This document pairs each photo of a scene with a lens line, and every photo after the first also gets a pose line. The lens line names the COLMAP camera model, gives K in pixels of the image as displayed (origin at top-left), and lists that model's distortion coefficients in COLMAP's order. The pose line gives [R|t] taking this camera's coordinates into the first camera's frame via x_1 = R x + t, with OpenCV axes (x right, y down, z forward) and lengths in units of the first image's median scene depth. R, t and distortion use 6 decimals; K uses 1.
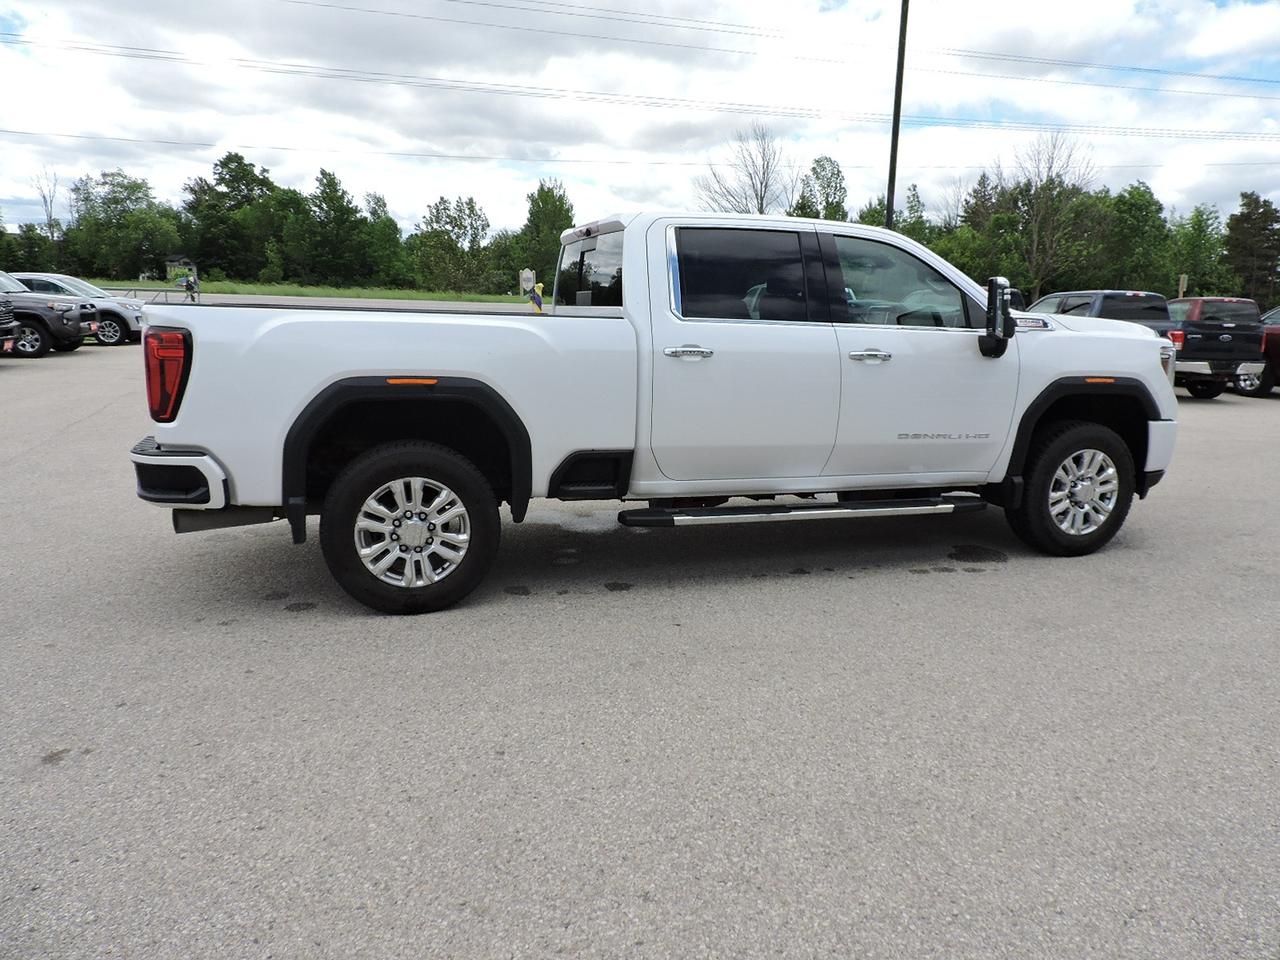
lens RADIAL K [[904.6, 0, 640.0], [0, 904.6, 480.0], [0, 0, 1]] dist [0.000354, -0.000677]
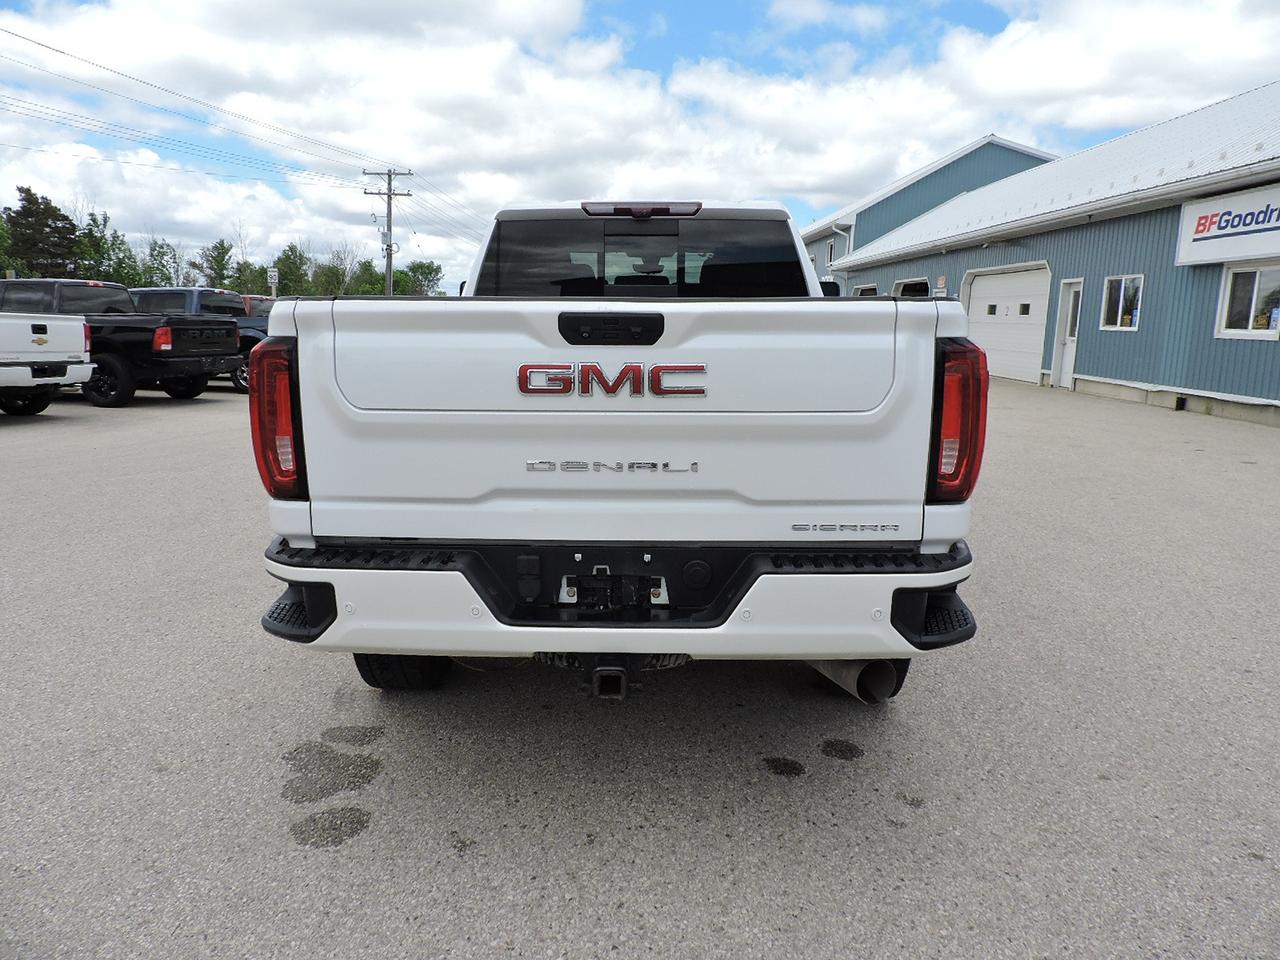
lens RADIAL K [[907.7, 0, 636.4], [0, 907.7, 477.9], [0, 0, 1]] dist [-0.001184, -0.009262]
pose [[0.334819, -0.184265, 0.924090, -0.906435], [0.182275, 0.974836, 0.128342, -0.155550], [-0.924485, 0.125467, 0.359981, 0.775034]]
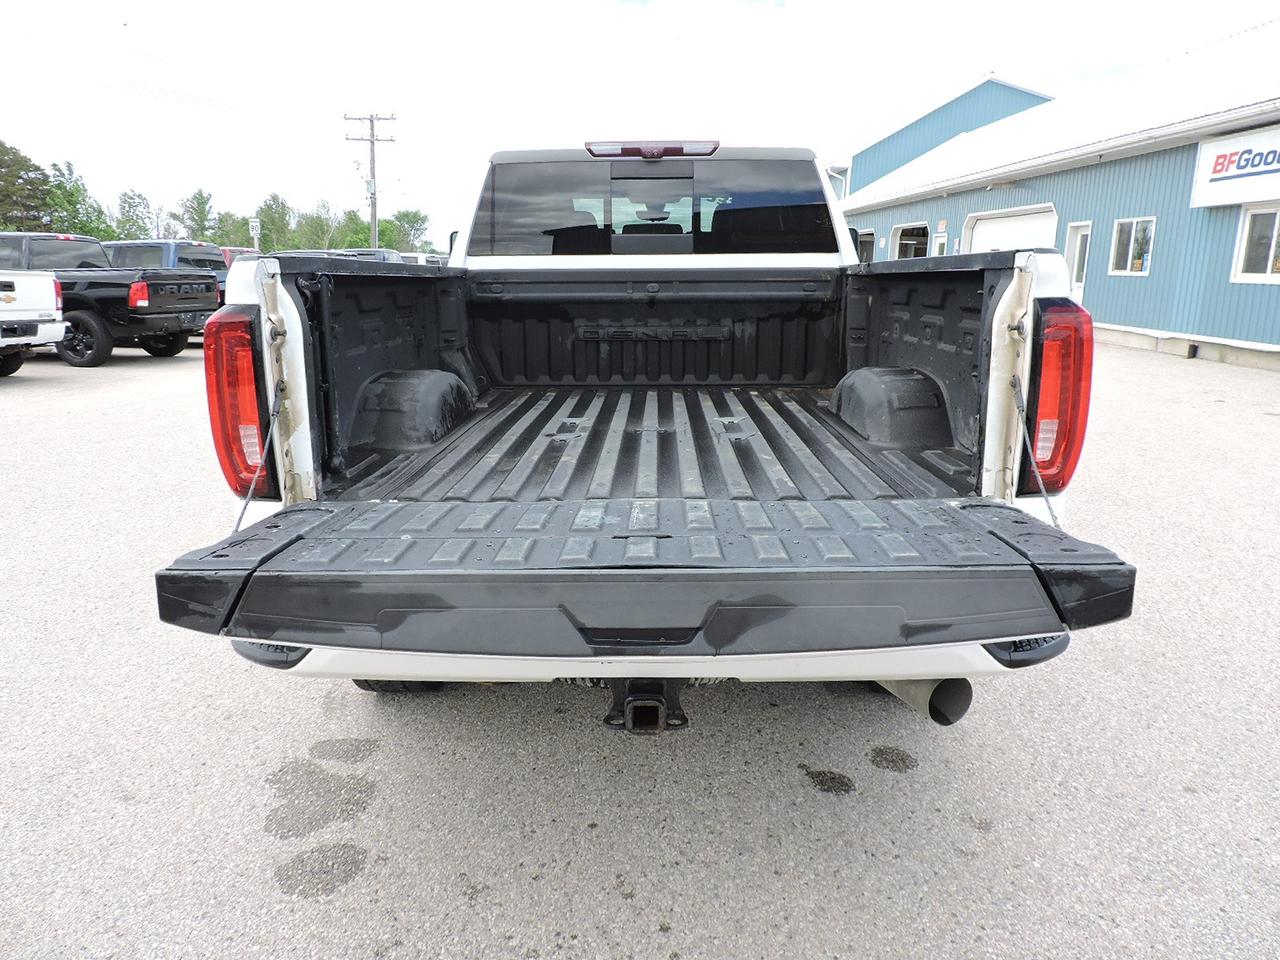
lens RADIAL K [[907.7, 0, 636.4], [0, 907.7, 477.9], [0, 0, 1]] dist [-0.001184, -0.009262]
pose [[0.324214, -0.238632, 0.915391, -0.839888], [0.192163, 0.964098, 0.183270, -0.166758], [-0.926261, 0.116486, 0.358431, 0.817386]]
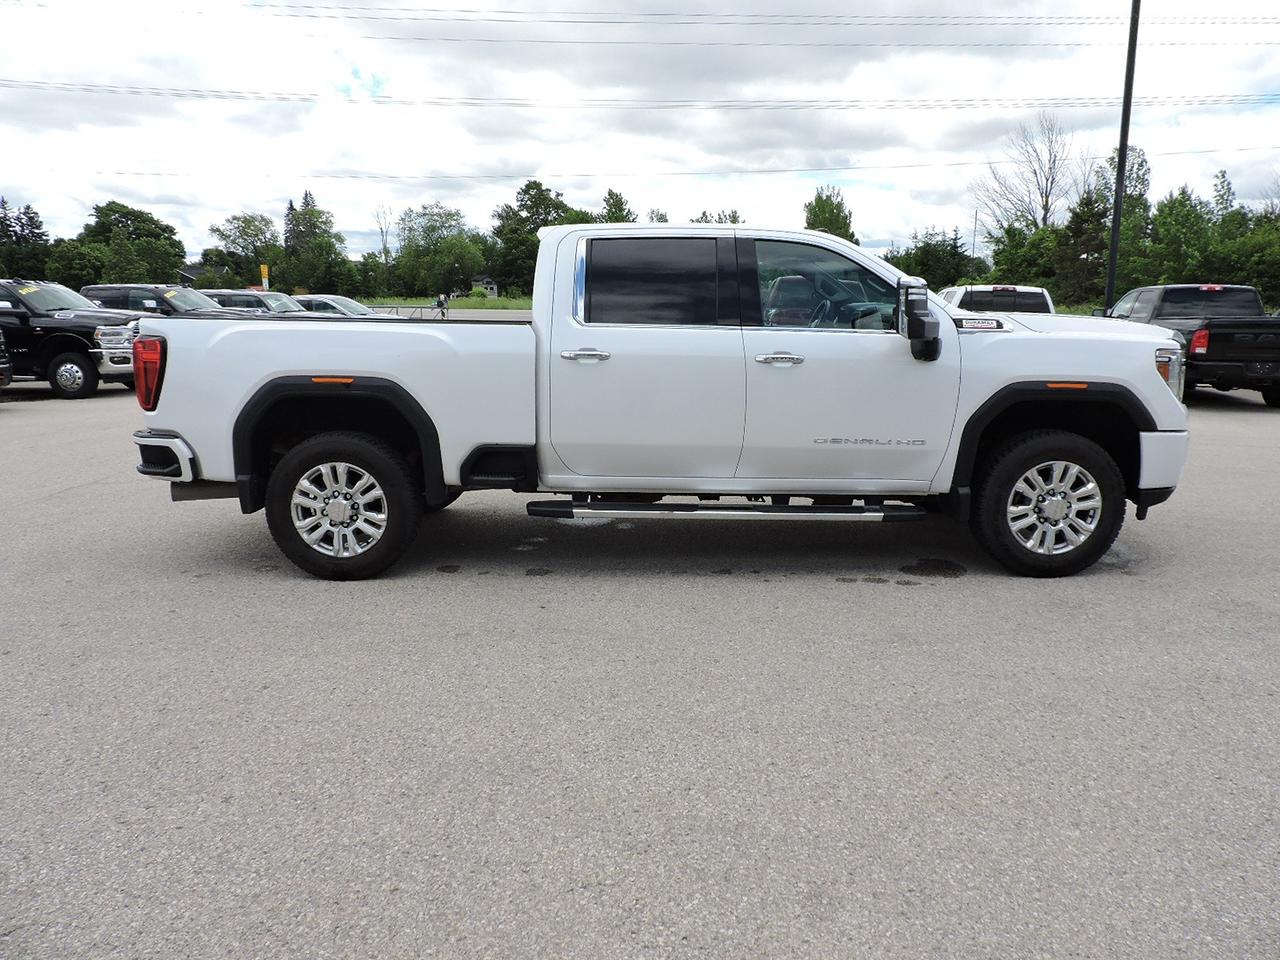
lens RADIAL K [[904.6, 0, 640.0], [0, 904.6, 480.0], [0, 0, 1]] dist [0.000354, -0.000677]
pose [[0.953312, 0.038210, -0.299561, 0.400908], [-0.041464, 0.999130, -0.004510, 0.007417], [0.299128, 0.016721, 0.954066, 0.000462]]
